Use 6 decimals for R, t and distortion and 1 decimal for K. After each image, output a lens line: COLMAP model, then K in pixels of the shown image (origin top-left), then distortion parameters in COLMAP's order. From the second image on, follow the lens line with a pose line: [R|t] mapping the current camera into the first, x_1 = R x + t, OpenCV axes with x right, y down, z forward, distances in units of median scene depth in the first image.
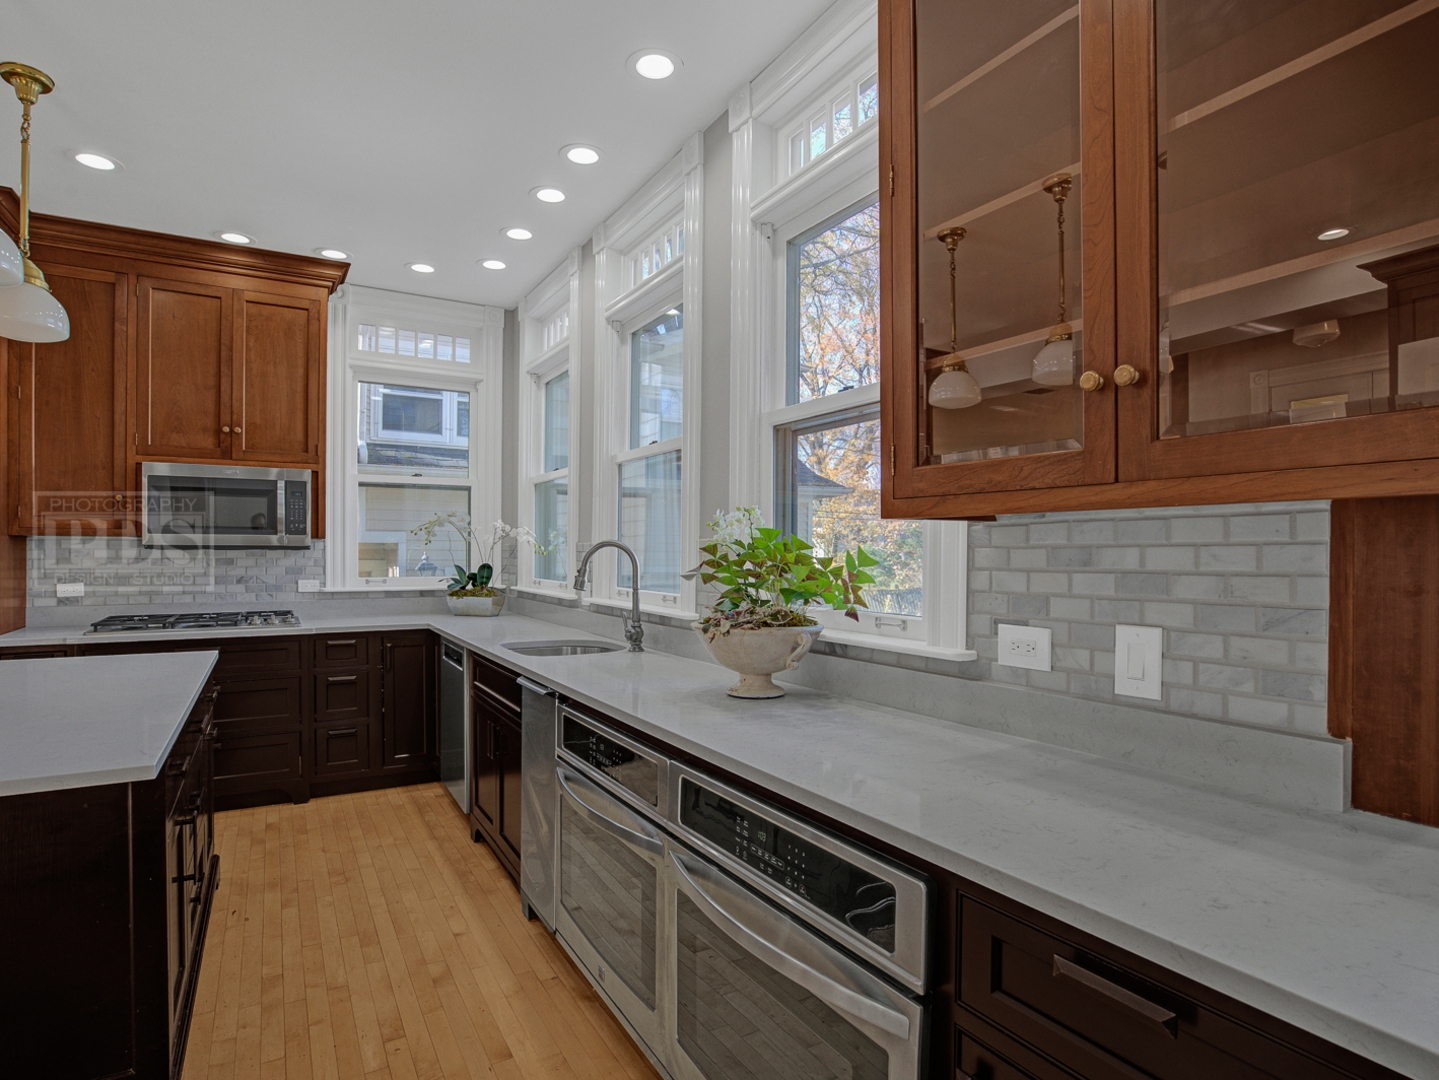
lens RADIAL K [[781.2, 0, 717.2], [0, 781.2, 546.9], [0, 0, 1]] dist [-0.005759, 0.000185]
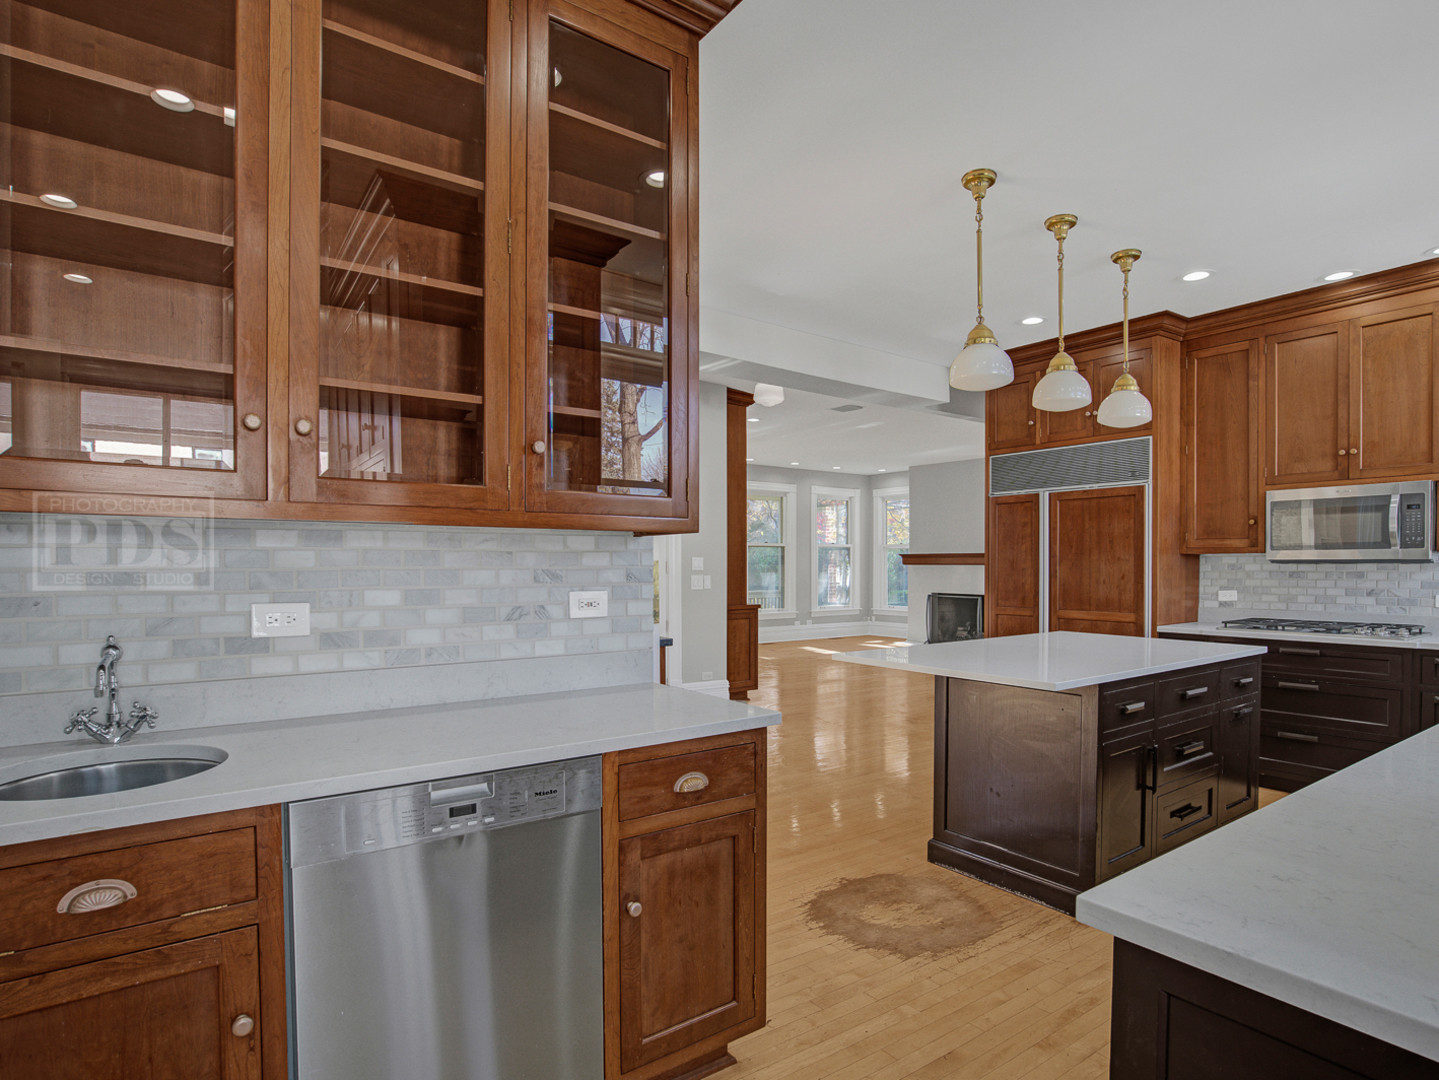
lens RADIAL K [[781.2, 0, 719.1], [0, 781.2, 551.4], [0, 0, 1]] dist [-0.005759, 0.000185]
pose [[0.119349, -0.019870, -0.992654, 0.334101], [0.008384, 0.999784, -0.019004, -0.000217], [0.992817, -0.006055, 0.119490, 0.011915]]
